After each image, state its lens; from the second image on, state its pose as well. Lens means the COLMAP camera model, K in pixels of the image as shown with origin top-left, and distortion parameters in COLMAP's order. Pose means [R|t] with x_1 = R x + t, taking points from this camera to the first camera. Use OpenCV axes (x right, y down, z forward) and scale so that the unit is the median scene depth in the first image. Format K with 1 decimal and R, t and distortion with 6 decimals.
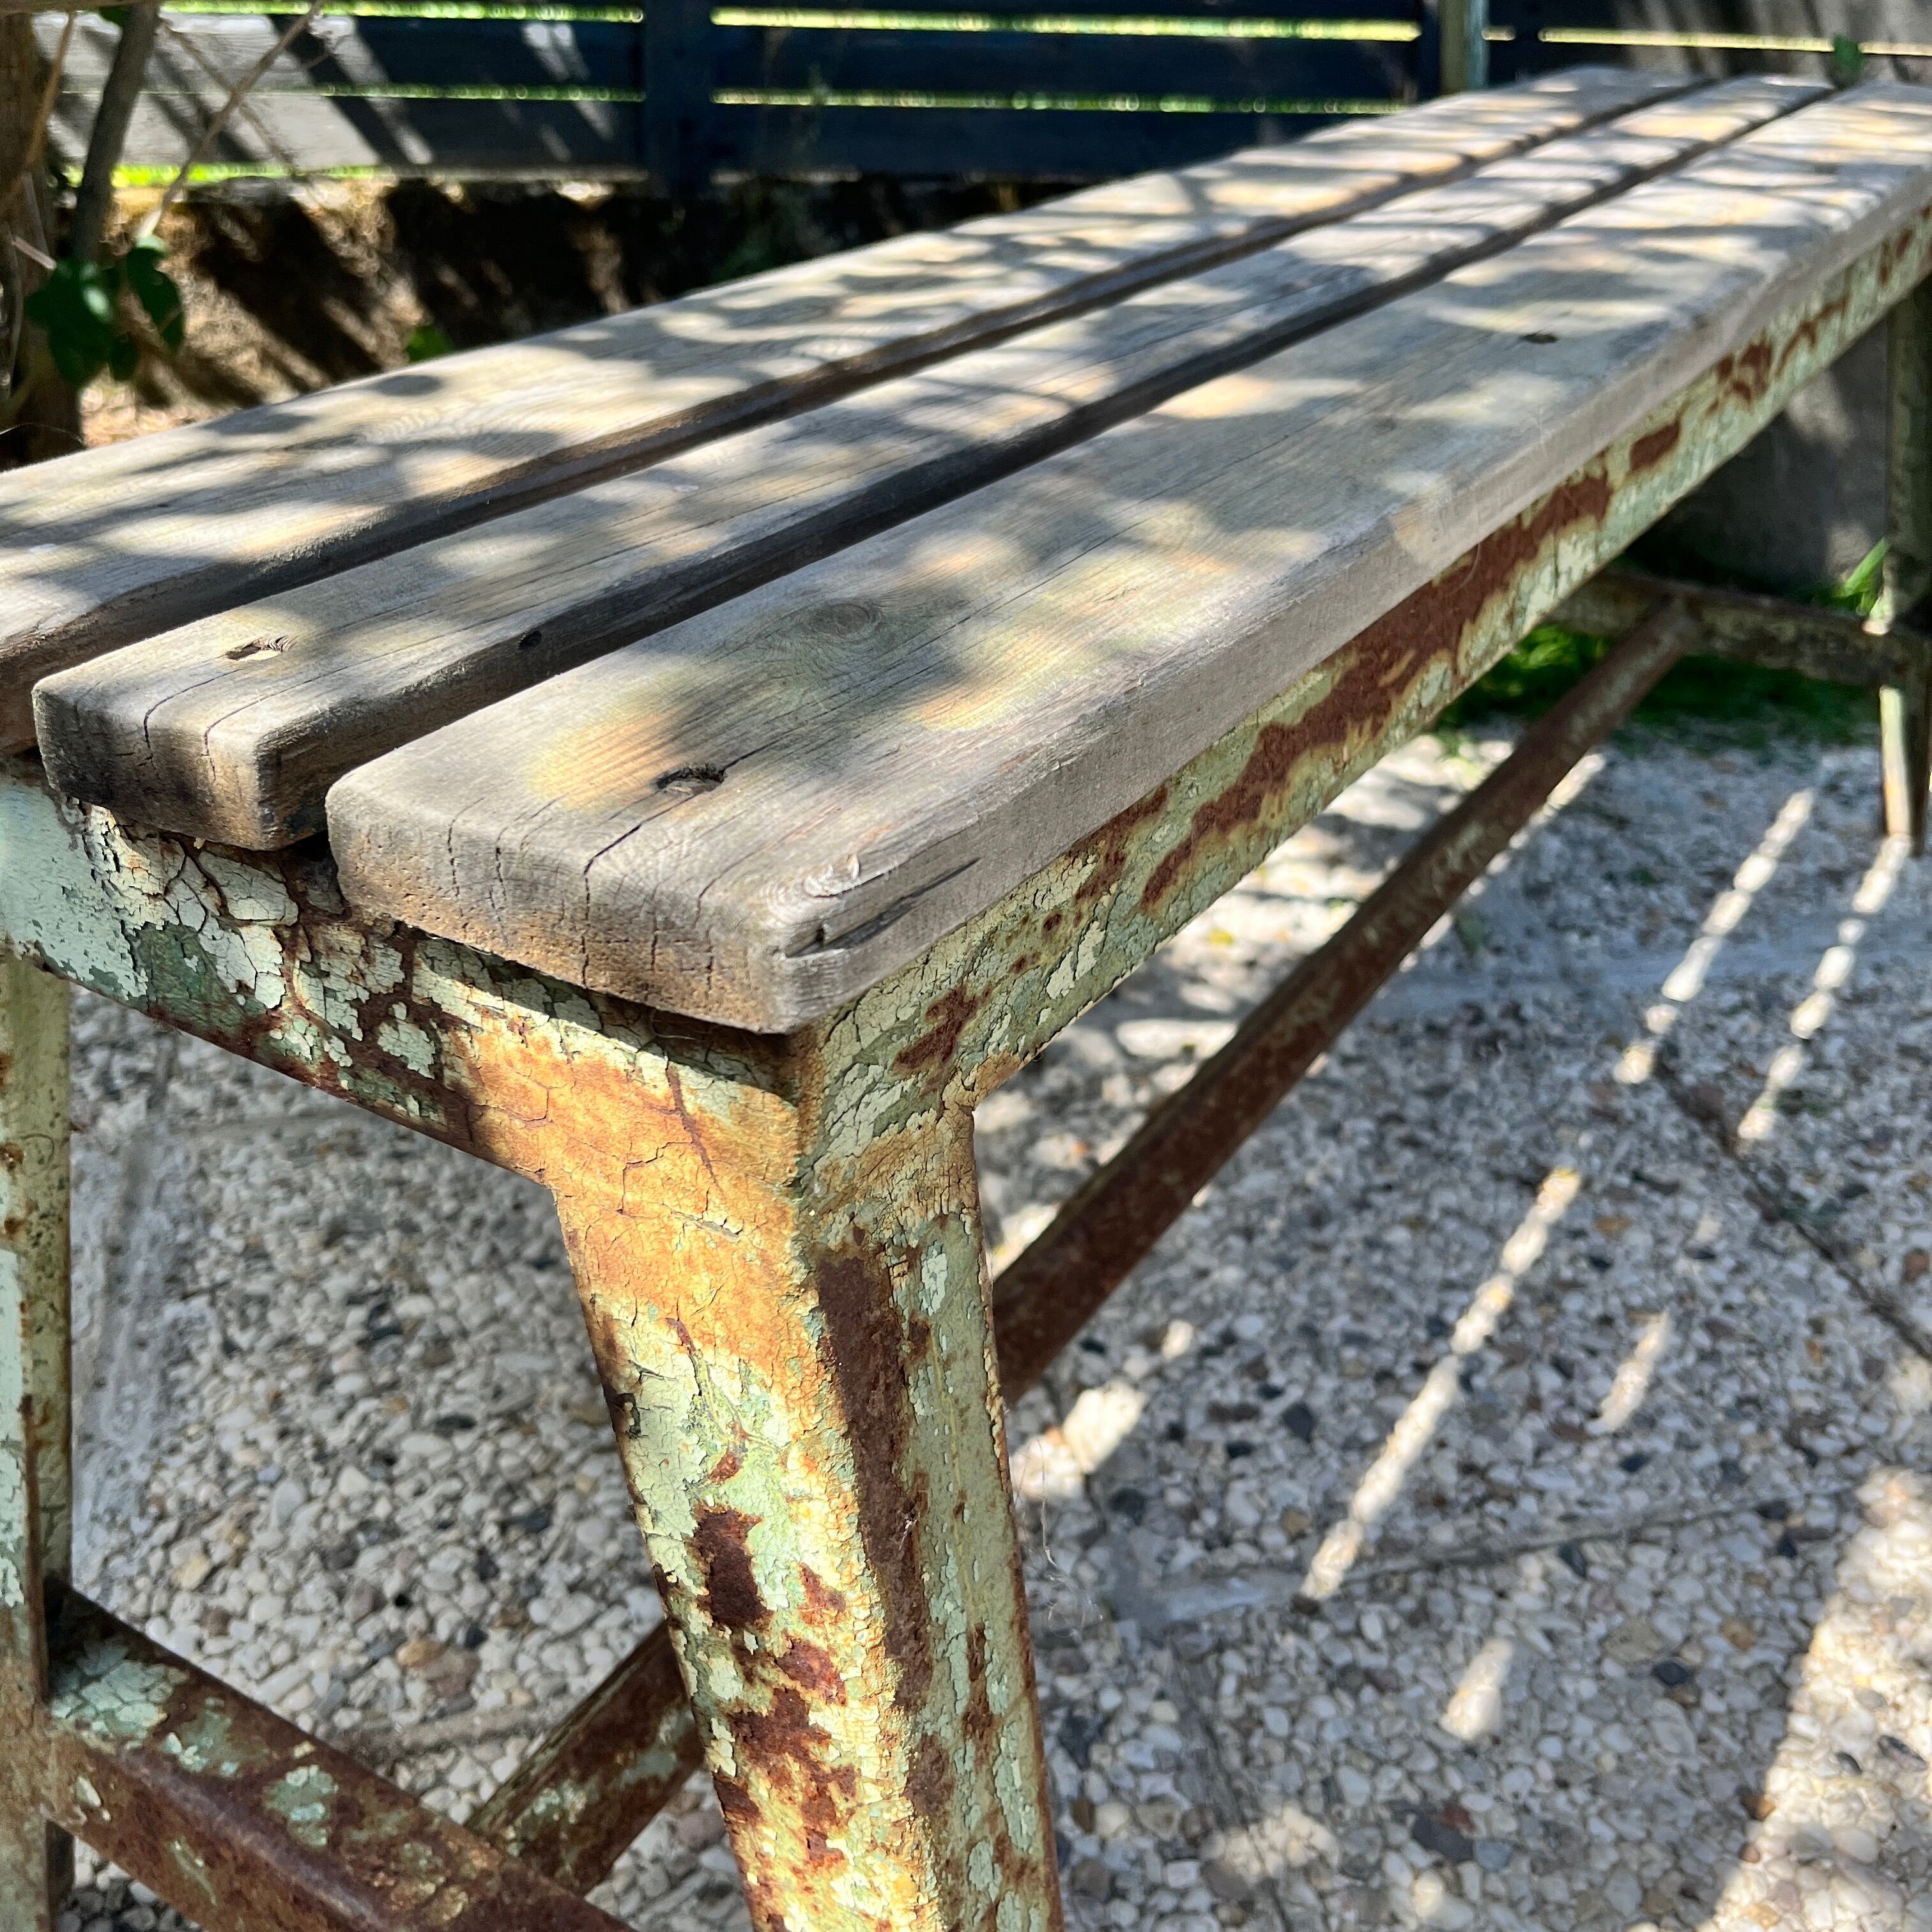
lens RADIAL K [[1979.8, 0, 975.4], [0, 1979.8, 998.4], [0, 0, 1]] dist [0.019134, 0.000000]
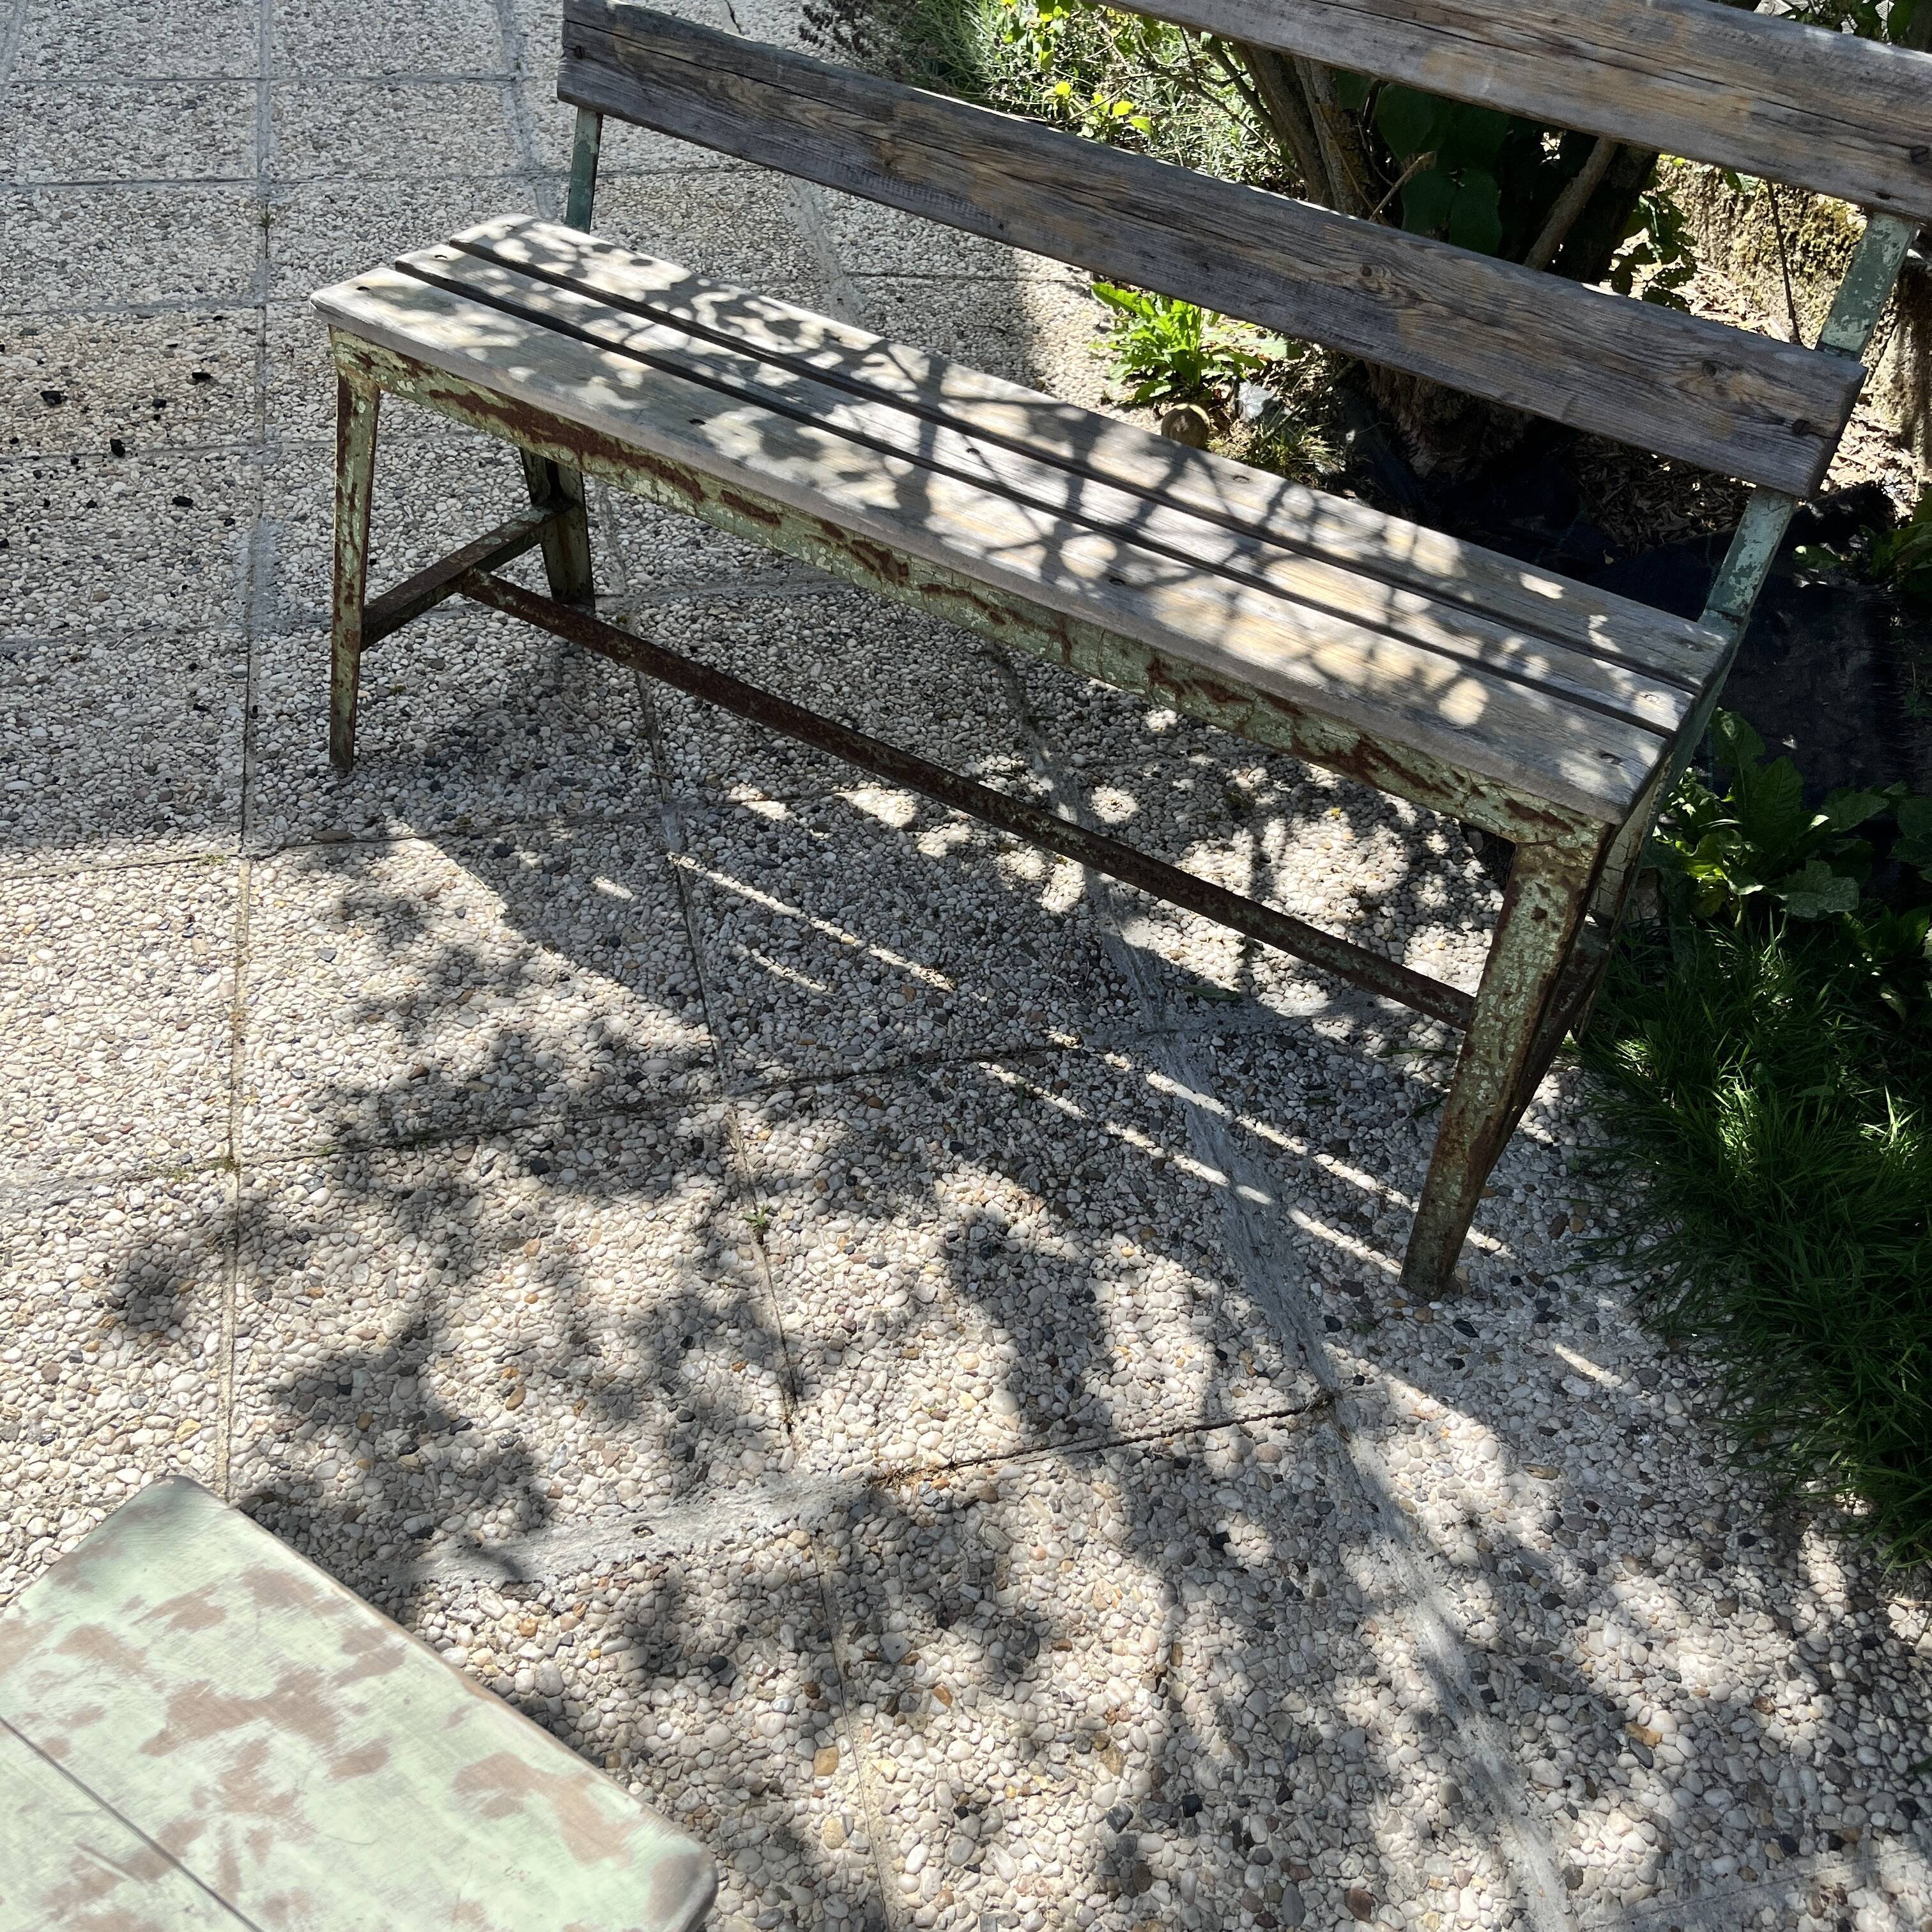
lens RADIAL K [[1979.8, 0, 980.1], [0, 1979.8, 943.4], [0, 0, 1]] dist [0.019134, 0.000000]
pose [[-0.008333, 0.645742, -0.763510, 1.978990], [-0.567089, 0.625830, 0.535488, -1.093595], [0.823615, 0.437440, 0.360978, 0.438705]]
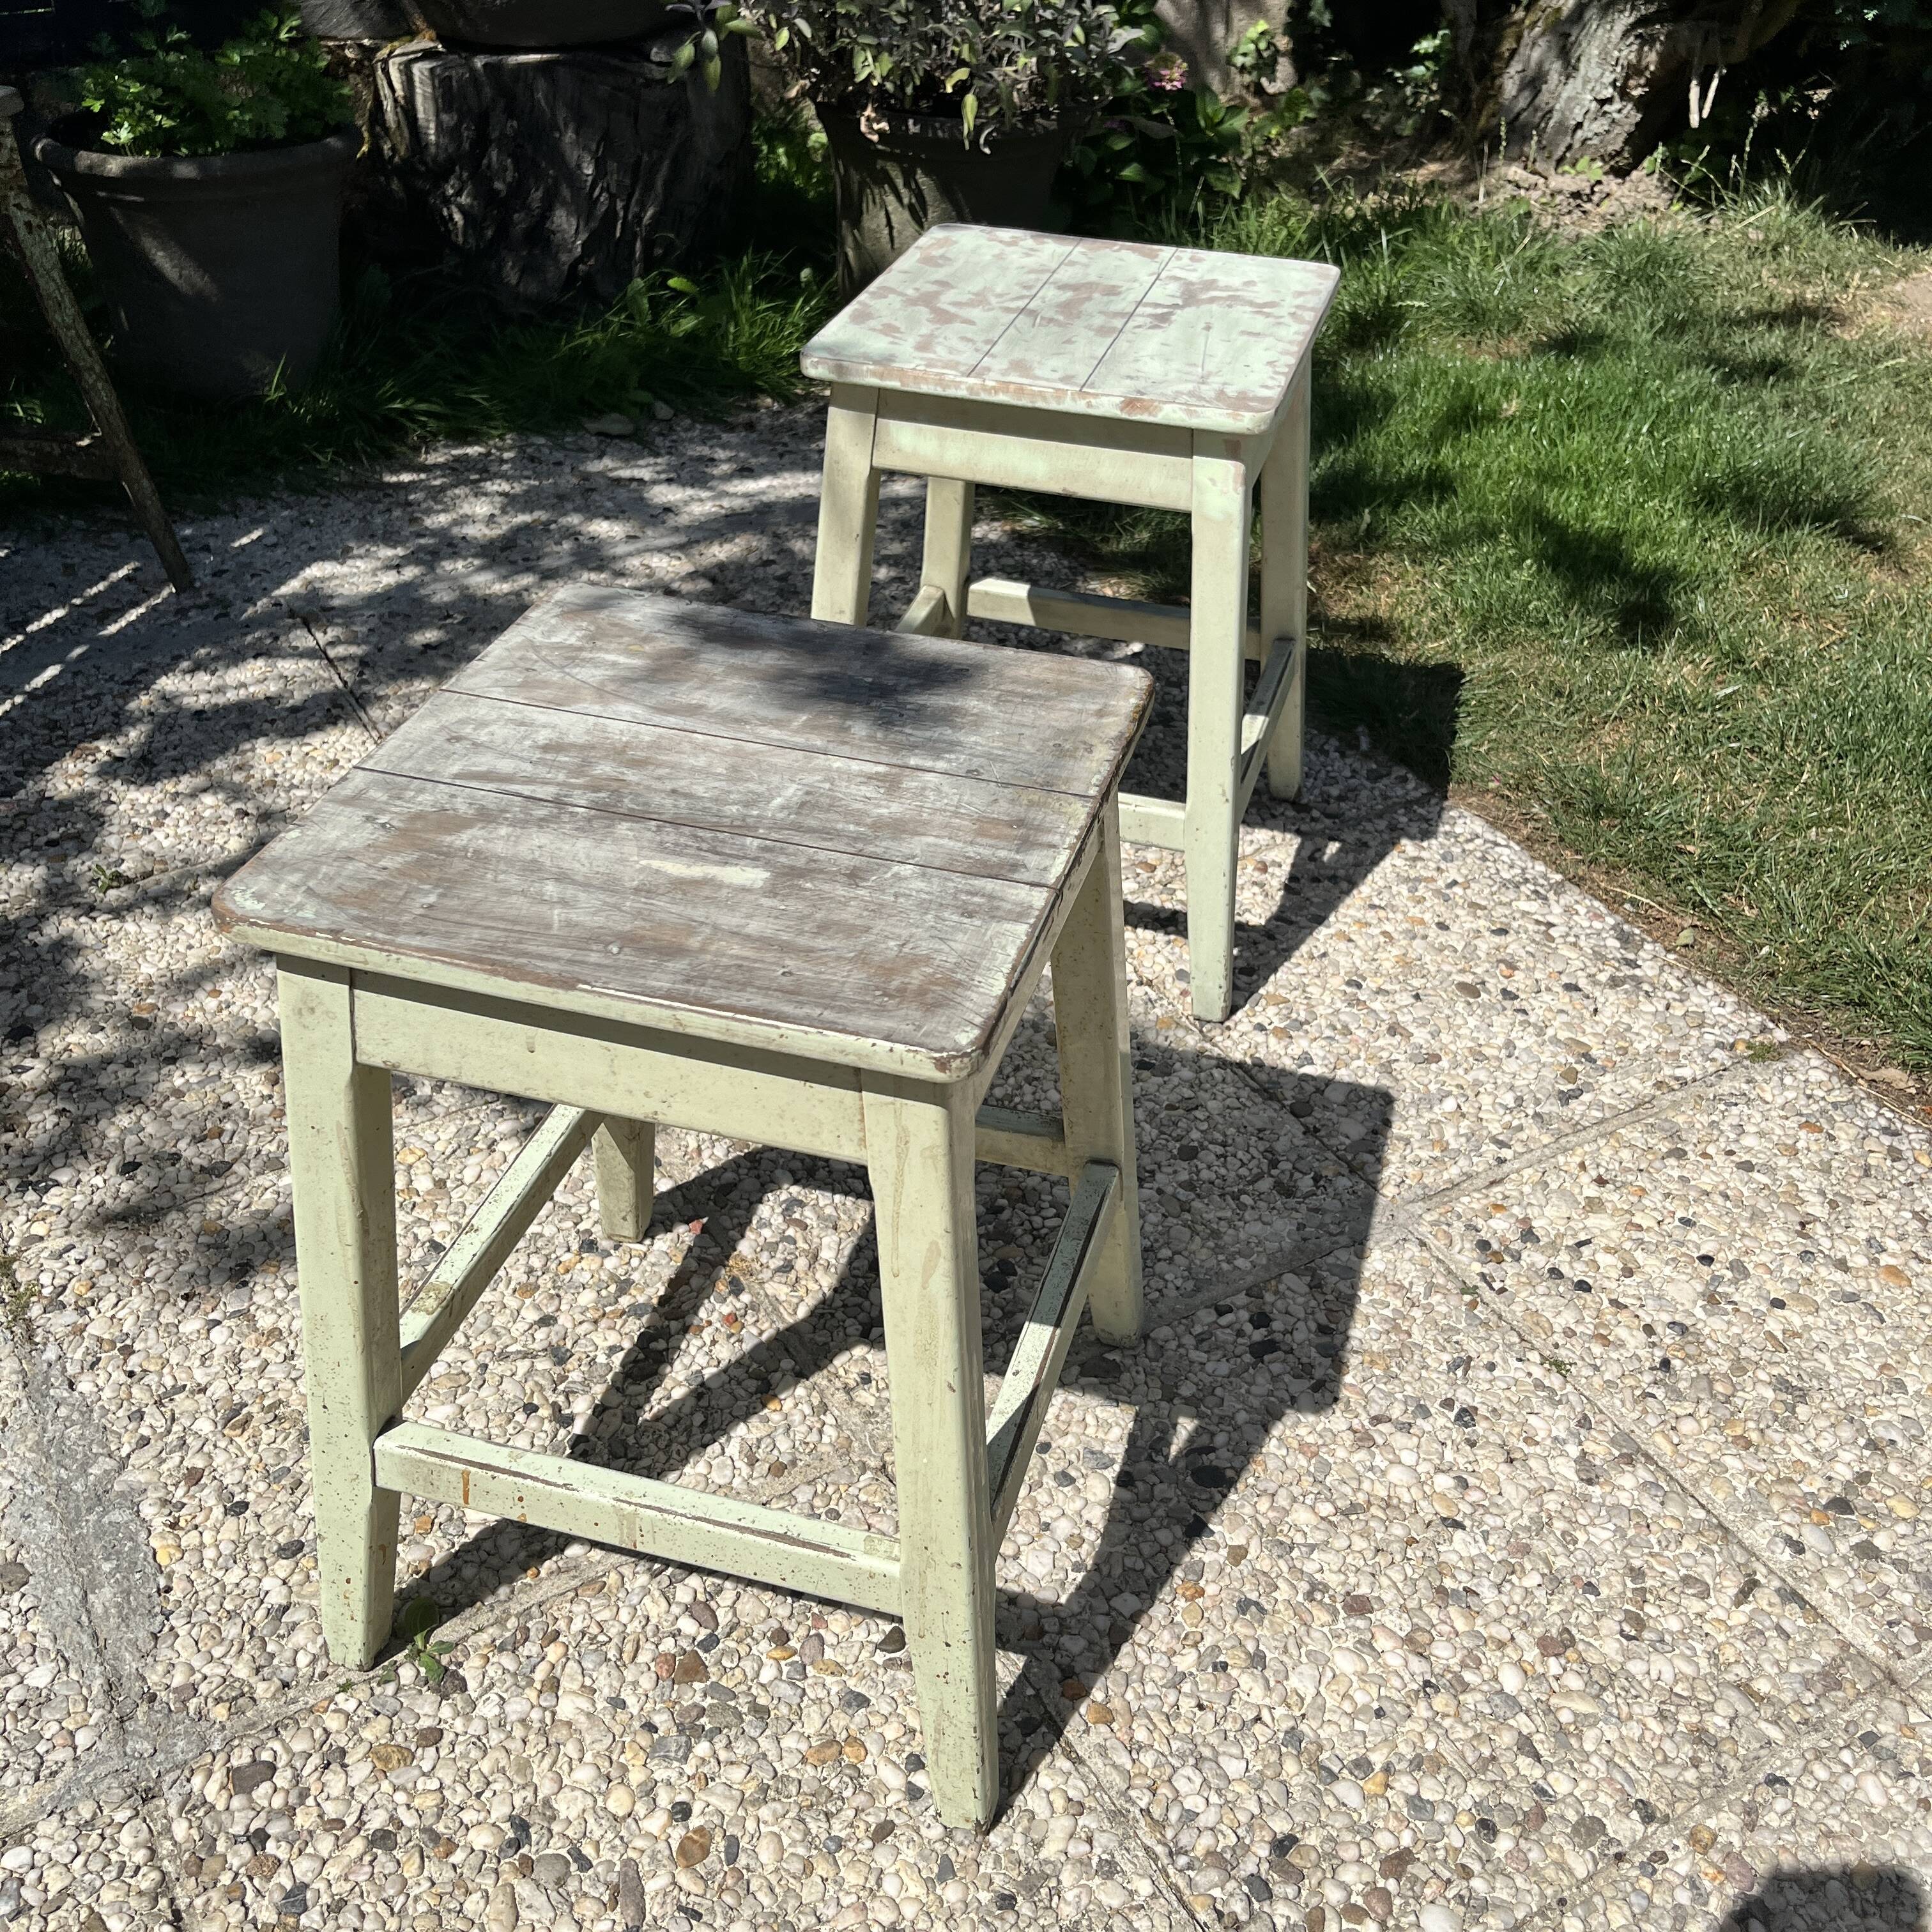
lens RADIAL K [[1979.8, 0, 991.2], [0, 1979.8, 975.6], [0, 0, 1]] dist [0.019134, 0.000000]
pose [[0.959866, -0.175794, 0.218528, 1.082801], [0.151533, 0.980726, 0.123343, 0.189362], [-0.235999, -0.085279, 0.968004, -0.975728]]
